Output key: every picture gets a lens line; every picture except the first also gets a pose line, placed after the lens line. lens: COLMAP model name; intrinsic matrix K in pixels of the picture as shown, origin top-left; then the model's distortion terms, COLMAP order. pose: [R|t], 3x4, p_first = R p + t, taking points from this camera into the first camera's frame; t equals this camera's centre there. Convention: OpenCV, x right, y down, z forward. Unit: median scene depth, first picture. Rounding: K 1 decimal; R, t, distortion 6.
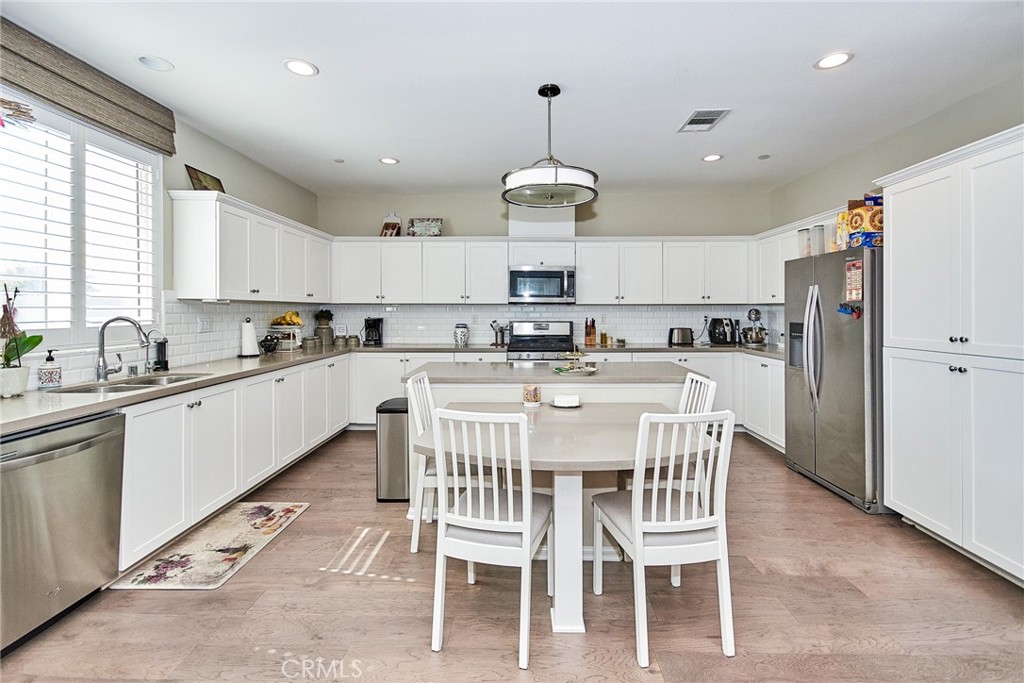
lens RADIAL K [[457.0, 0, 514.6], [0, 457.0, 309.6], [0, 0, 1]] dist [0.013071, -0.005106]
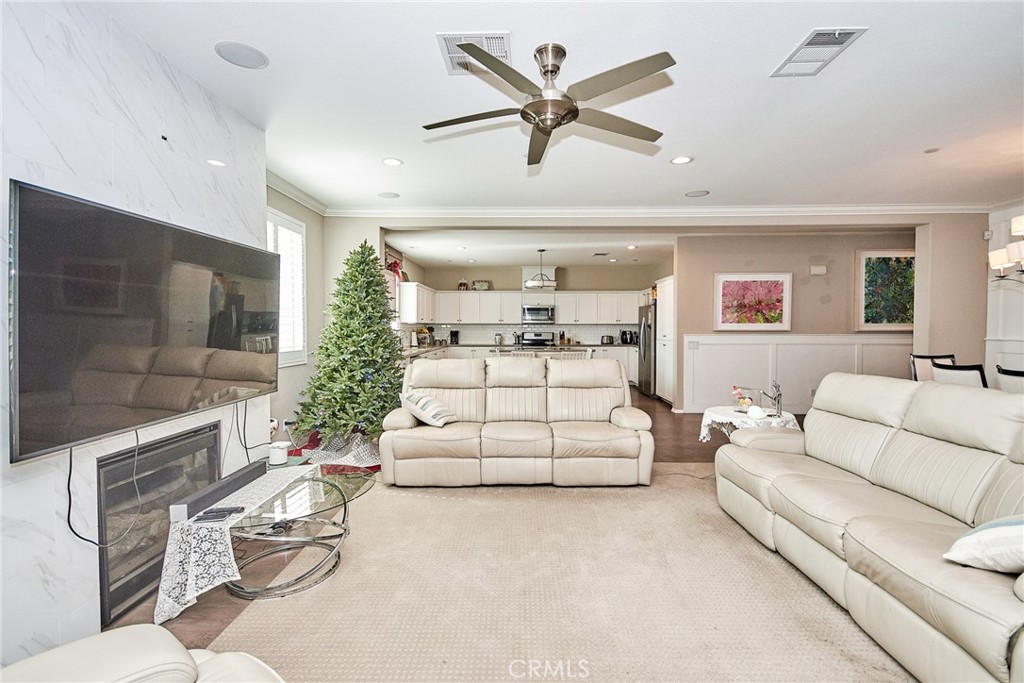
lens RADIAL K [[457.0, 0, 511.5], [0, 457.0, 332.7], [0, 0, 1]] dist [0.013071, -0.005106]
pose [[0.999998, 0.001072, -0.001743, -0.058091], [-0.001047, 0.999891, 0.014708, -0.002330], [0.001758, -0.014706, 0.999890, -1.049261]]
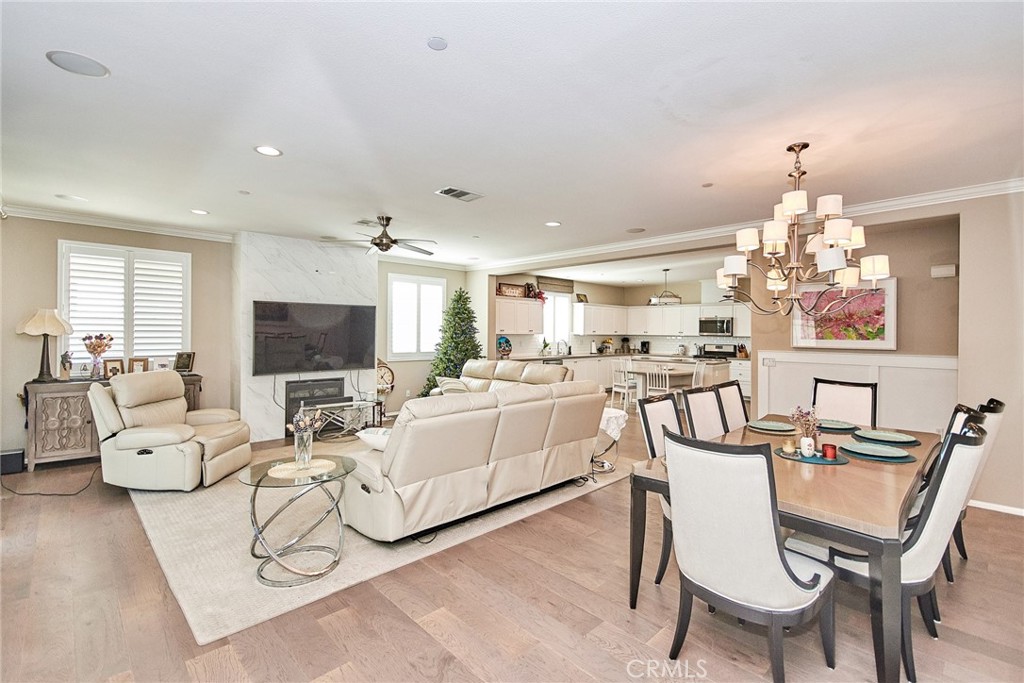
lens RADIAL K [[457.0, 0, 521.6], [0, 457.0, 336.1], [0, 0, 1]] dist [0.013071, -0.005106]
pose [[0.710821, 0.011498, -0.703279, 0.889485], [-0.007126, 0.999933, 0.009145, -0.025114], [0.703337, -0.001489, 0.710855, -1.088354]]
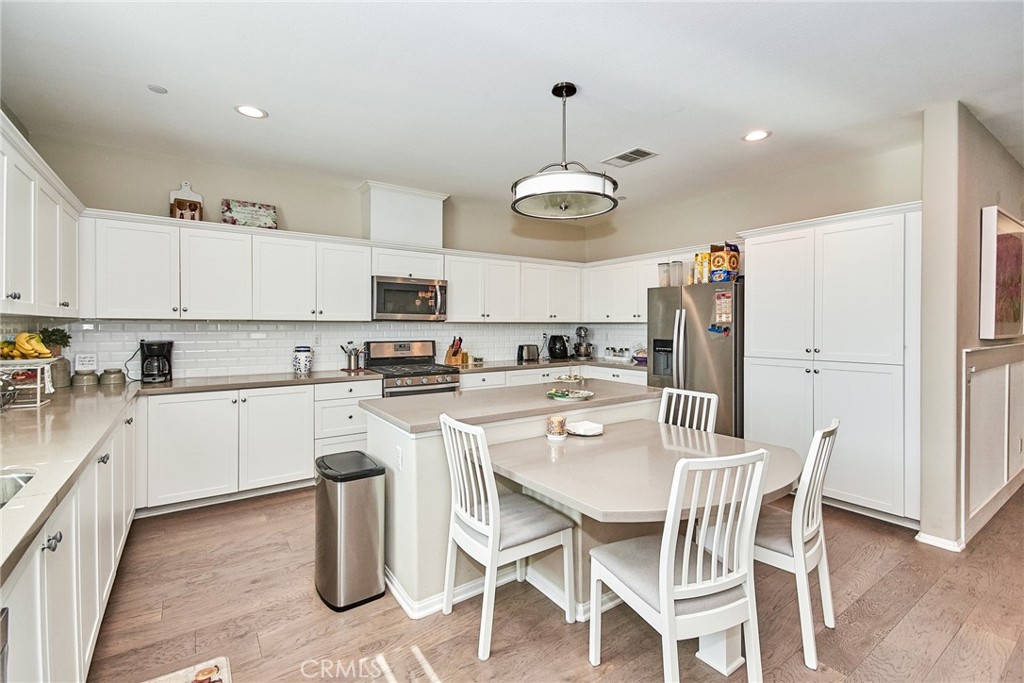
lens RADIAL K [[457.0, 0, 509.3], [0, 457.0, 324.6], [0, 0, 1]] dist [0.013071, -0.005106]
pose [[0.808579, 0.002472, 0.588382, -0.301209], [-0.002507, 0.999997, -0.000755, -0.006209], [-0.588382, -0.000865, 0.808582, 0.179435]]
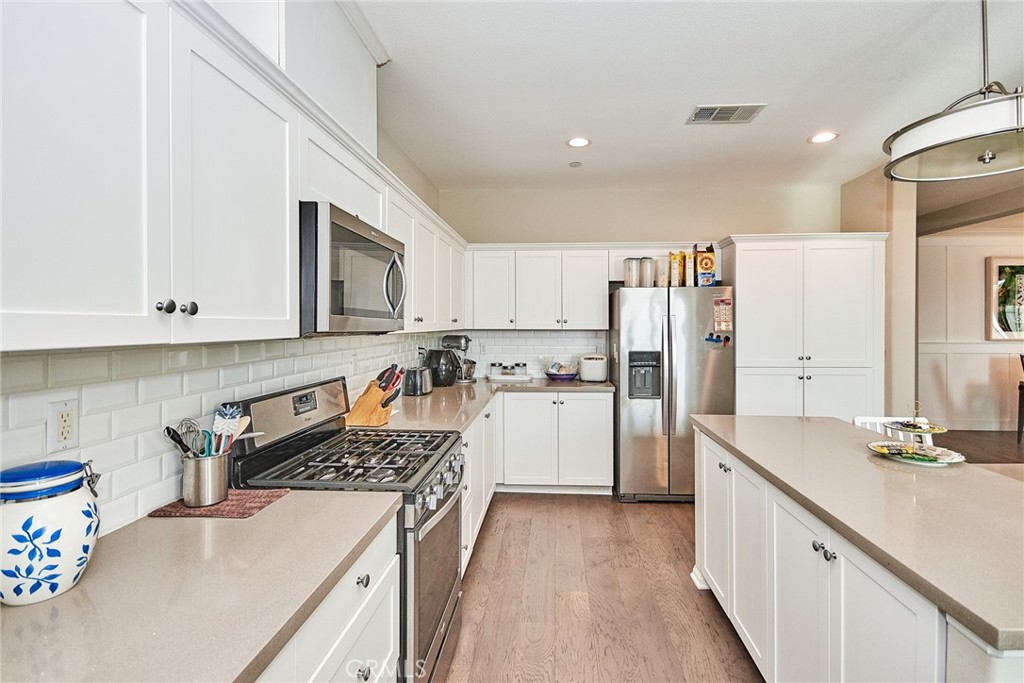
lens RADIAL K [[457.0, 0, 516.5], [0, 457.0, 329.8], [0, 0, 1]] dist [0.013071, -0.005106]
pose [[0.044865, -0.007235, 0.998967, -0.273482], [-0.000169, 0.999974, 0.007250, -0.018070], [-0.998993, -0.000494, 0.044863, 0.863322]]
